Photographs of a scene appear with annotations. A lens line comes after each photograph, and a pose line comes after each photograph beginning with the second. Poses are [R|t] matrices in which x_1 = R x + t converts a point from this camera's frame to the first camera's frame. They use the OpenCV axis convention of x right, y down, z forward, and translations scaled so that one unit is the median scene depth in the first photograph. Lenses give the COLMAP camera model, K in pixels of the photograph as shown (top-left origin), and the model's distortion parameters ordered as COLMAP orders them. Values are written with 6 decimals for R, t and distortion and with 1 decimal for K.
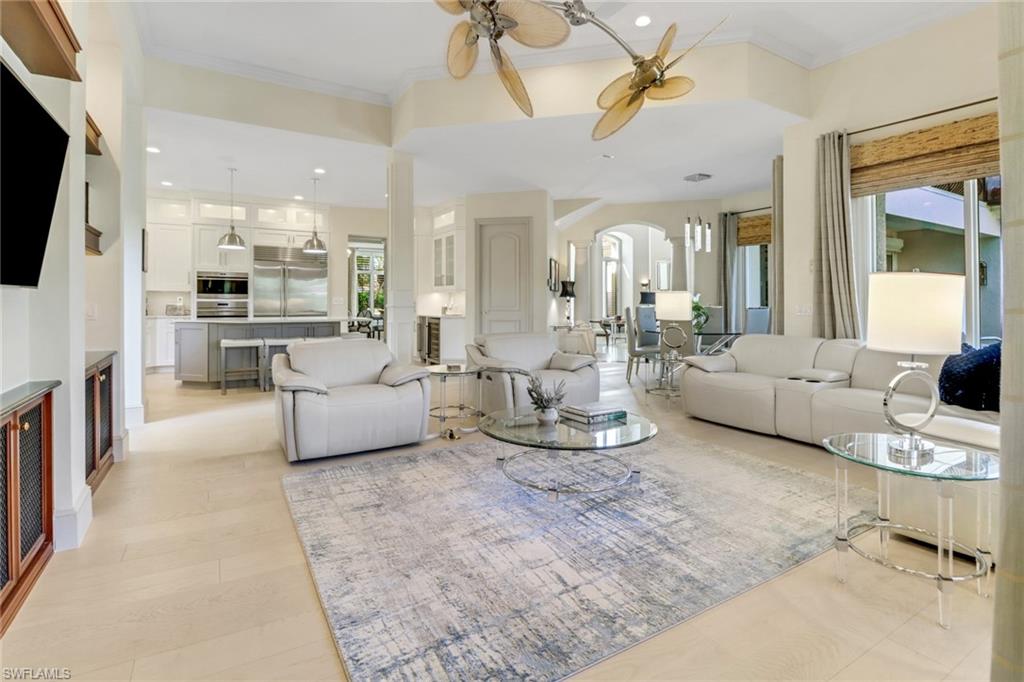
lens RADIAL K [[502.3, 0, 511.2], [0, 502.3, 299.8], [0, 0, 1]] dist [-0.001084, -0.017157]
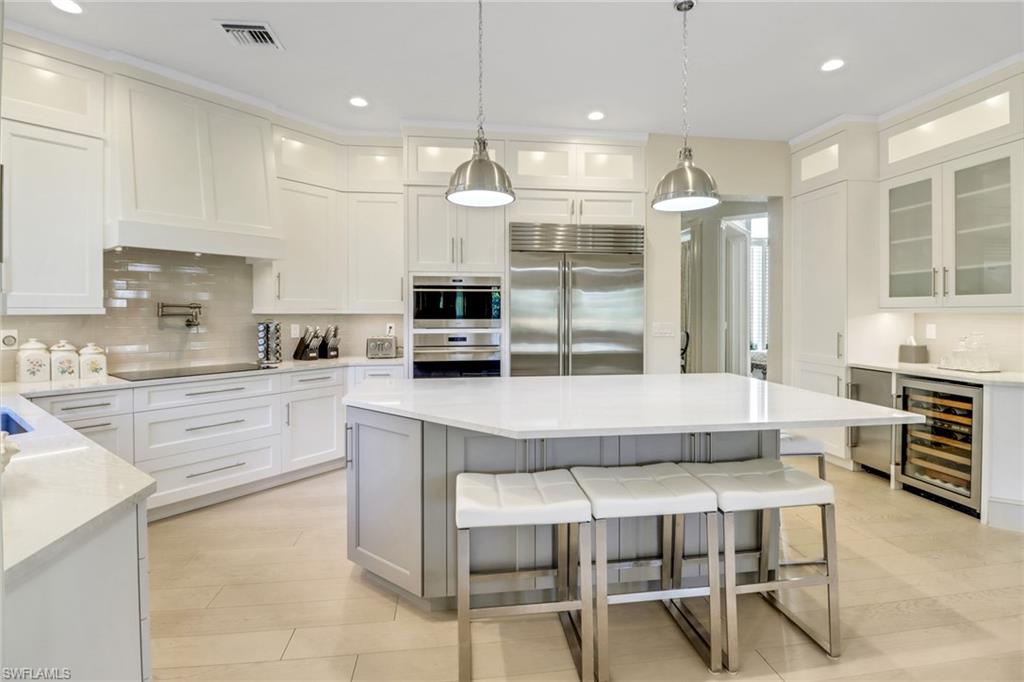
lens RADIAL K [[492.8, 0, 510.3], [0, 492.8, 317.9], [0, 0, 1]] dist [0.000338, -0.015274]
pose [[0.918606, -0.001376, -0.395172, -0.321864], [0.003931, 0.999976, 0.005656, -0.015527], [0.395155, -0.006749, 0.918590, 0.551912]]
